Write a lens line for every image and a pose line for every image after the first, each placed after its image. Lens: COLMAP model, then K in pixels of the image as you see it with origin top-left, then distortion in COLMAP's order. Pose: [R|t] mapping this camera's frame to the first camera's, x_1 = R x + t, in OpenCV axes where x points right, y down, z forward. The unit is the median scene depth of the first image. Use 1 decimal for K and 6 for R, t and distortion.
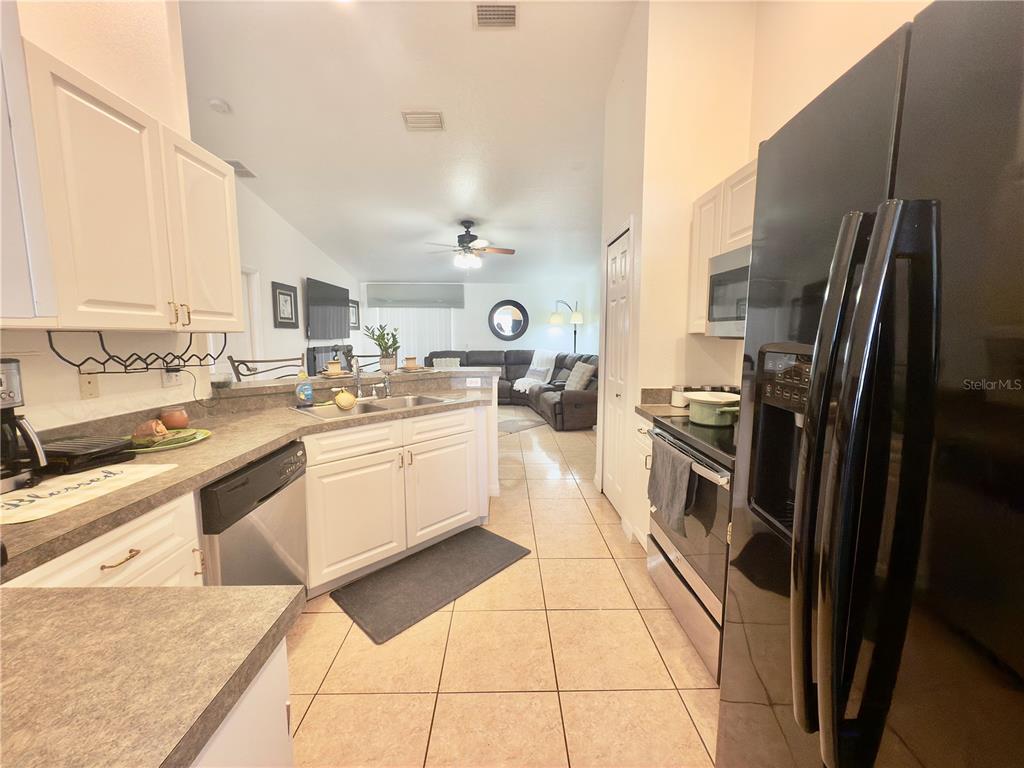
lens RADIAL K [[408.5, 0, 512.0], [0, 408.5, 384.0], [0, 0, 1]] dist [0.000741, -0.000160]
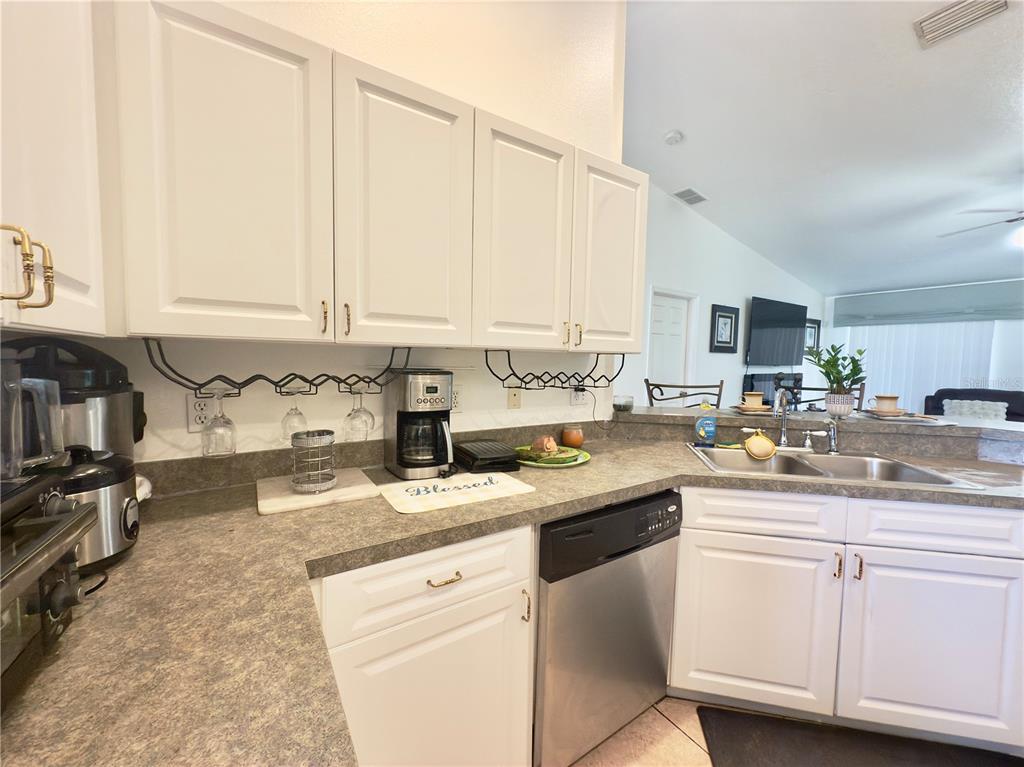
lens RADIAL K [[408.5, 0, 512.0], [0, 408.5, 383.5], [0, 0, 1]] dist [0.000741, -0.000160]
pose [[0.531214, 0.060799, -0.845053, -0.032009], [-0.115872, 0.993263, -0.001377, -0.021792], [0.839276, 0.098649, 0.534681, 0.234537]]
